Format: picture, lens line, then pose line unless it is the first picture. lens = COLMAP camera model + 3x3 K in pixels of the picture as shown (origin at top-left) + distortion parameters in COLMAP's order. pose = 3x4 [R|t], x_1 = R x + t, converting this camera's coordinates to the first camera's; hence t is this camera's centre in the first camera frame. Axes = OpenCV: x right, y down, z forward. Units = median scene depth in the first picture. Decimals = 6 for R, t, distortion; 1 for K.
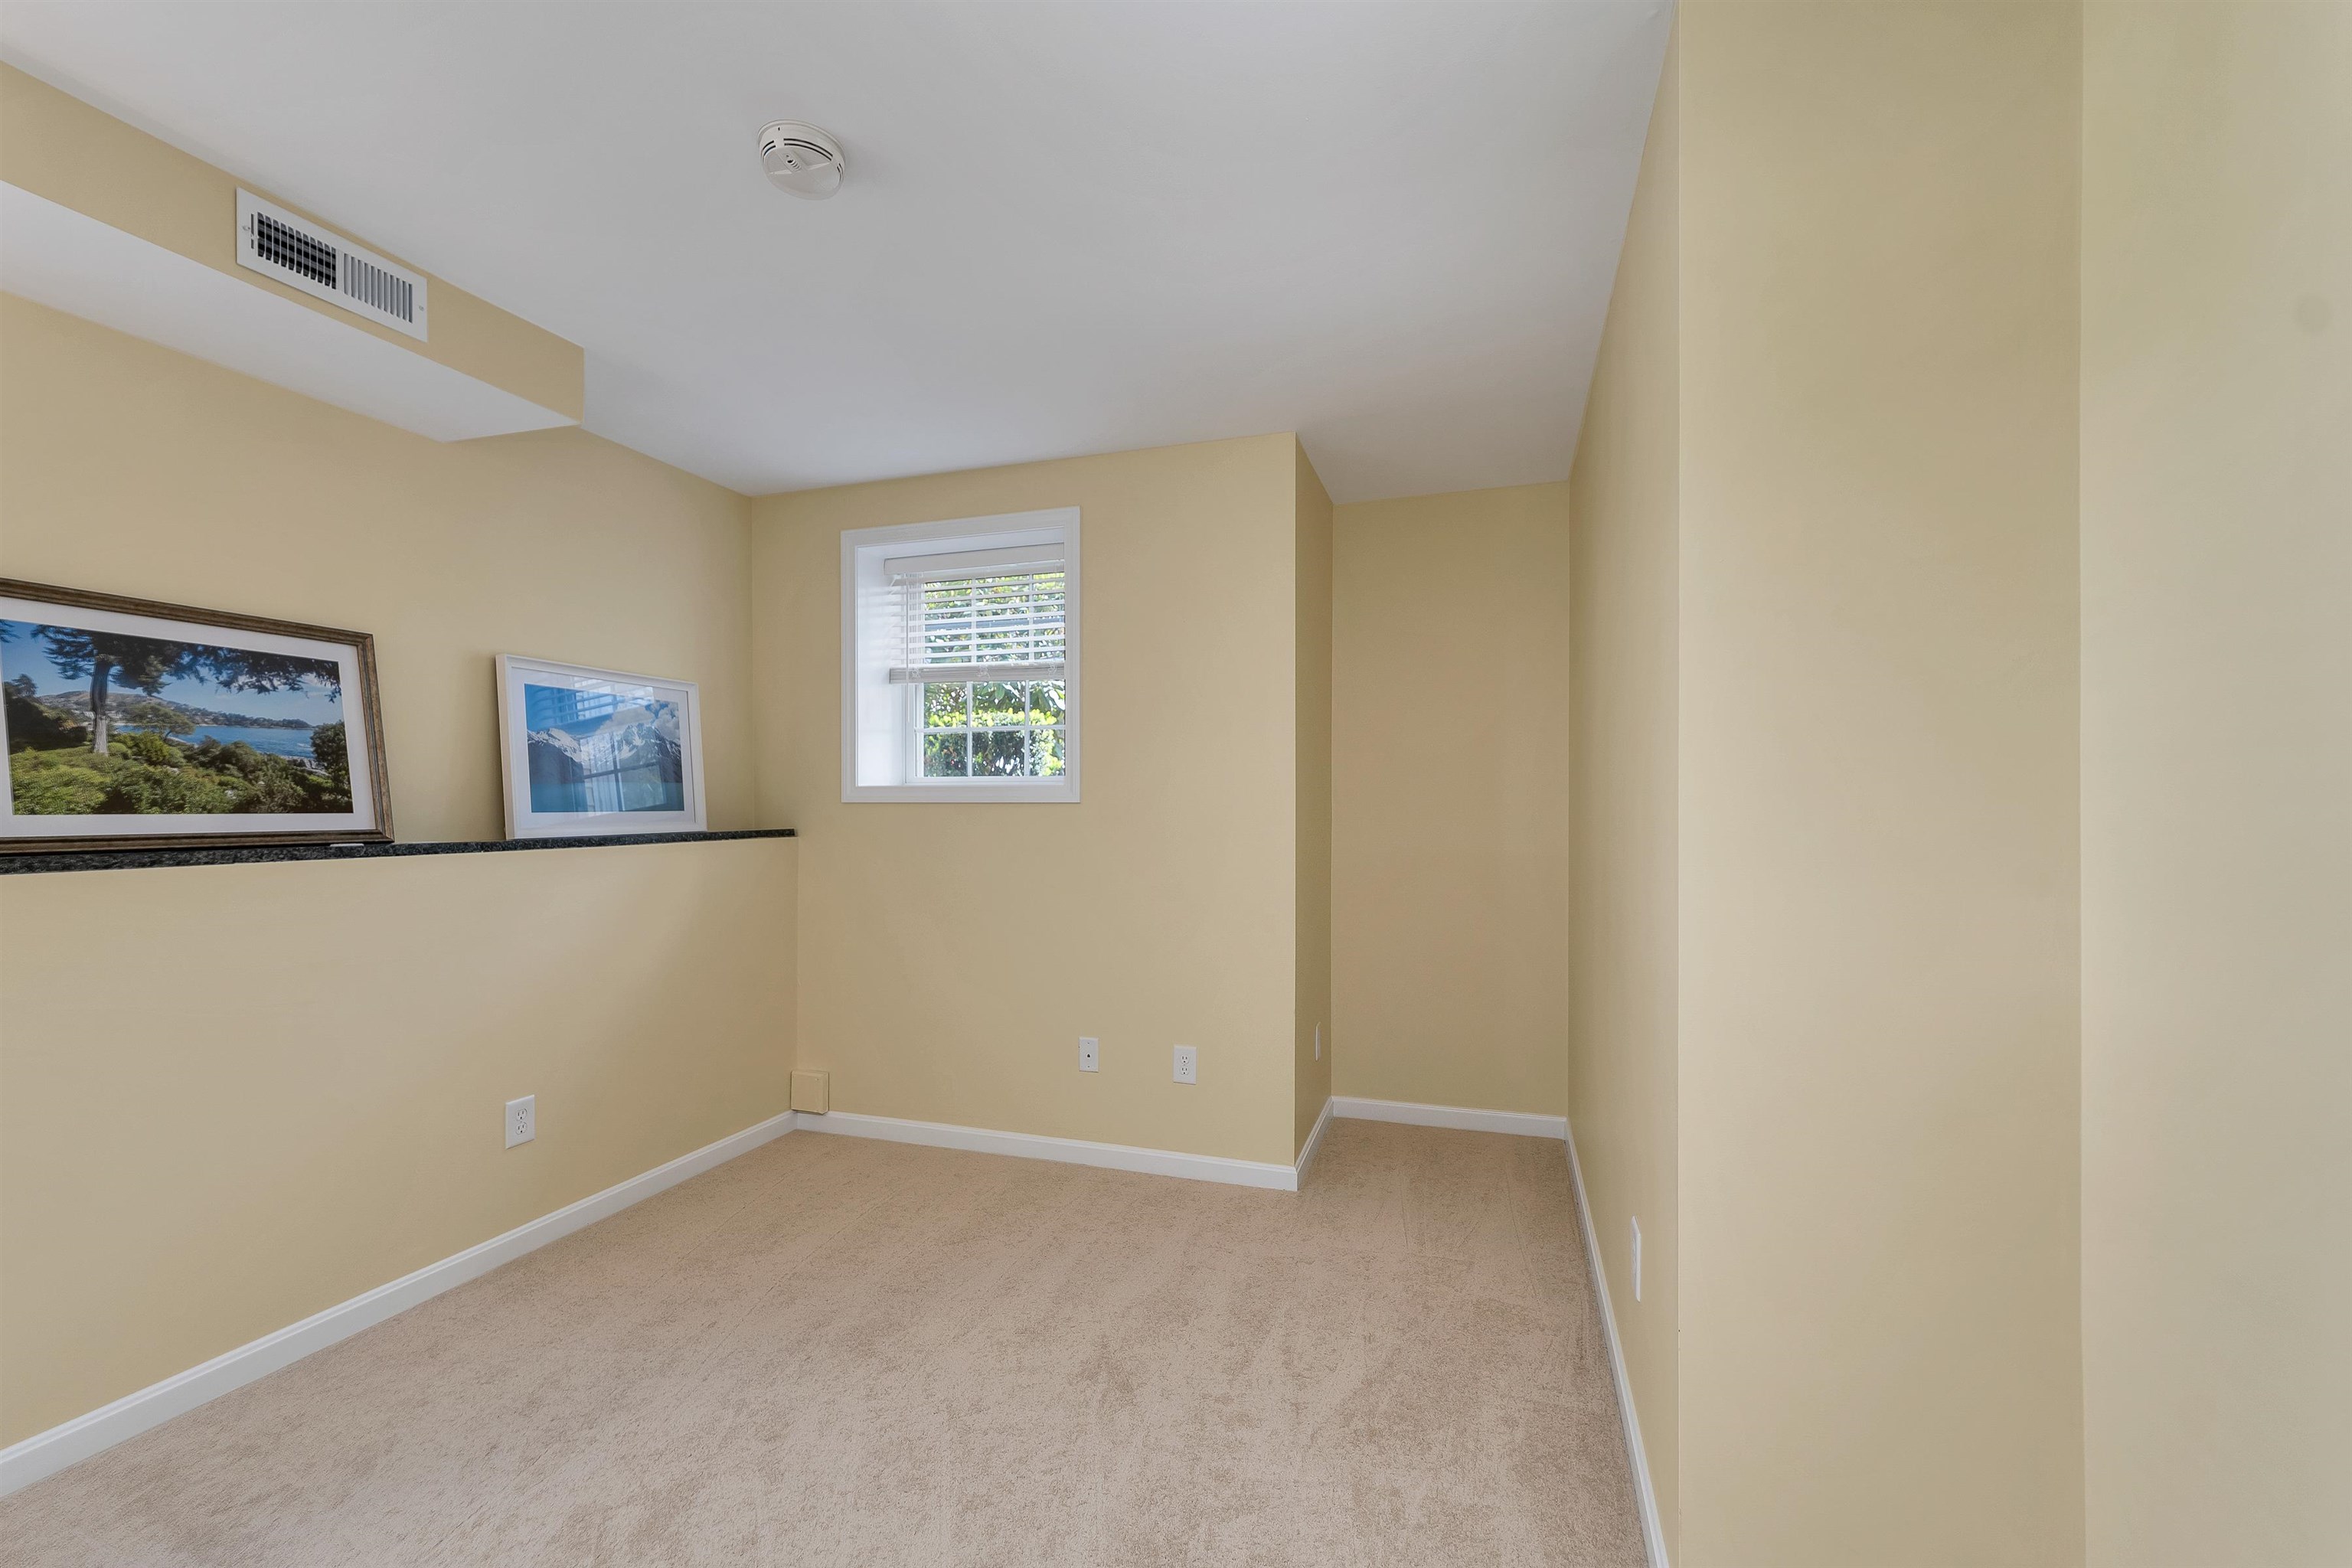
lens RADIAL K [[971.3, 0, 1167.2], [0, 971.3, 803.1], [0, 0, 1]] dist [0.002678, -0.000063]
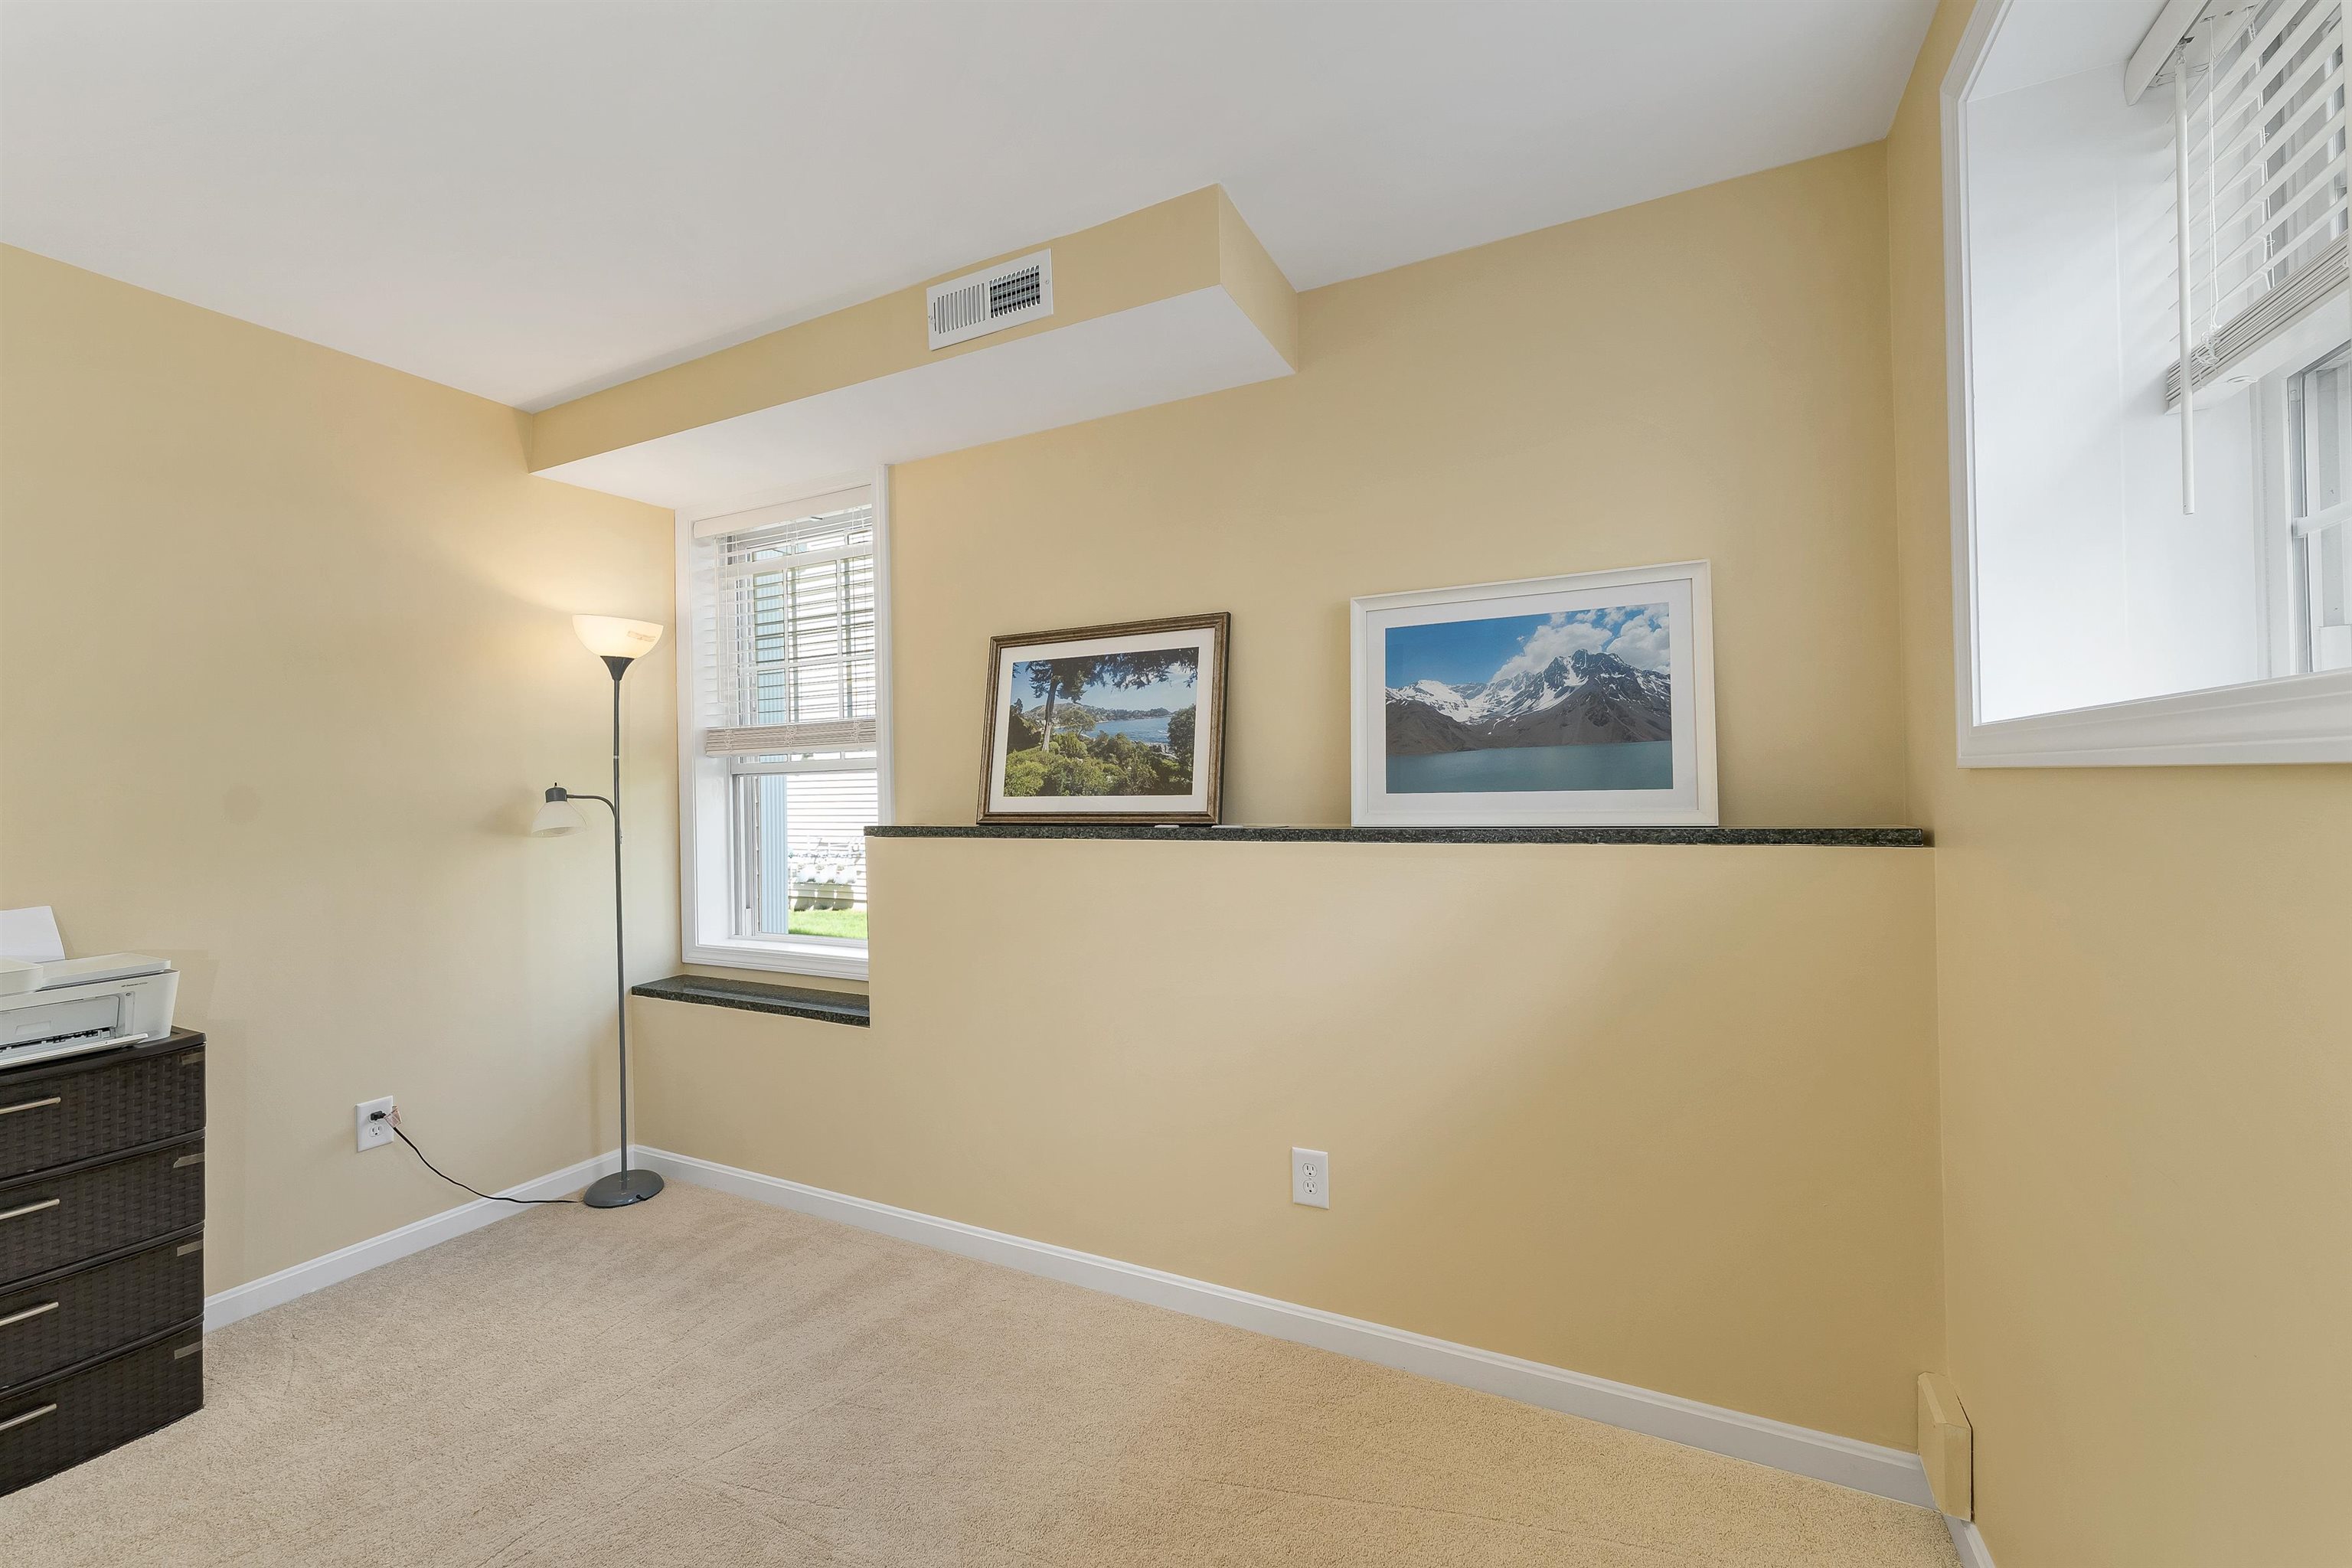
lens RADIAL K [[971.3, 0, 1167.1], [0, 971.3, 784.1], [0, 0, 1]] dist [0.002678, -0.000063]
pose [[-0.147687, 0.001333, -0.989033, 0.172017], [0.019638, 0.999806, -0.001585, 0.000341], [0.988839, -0.019656, -0.147684, 1.177229]]
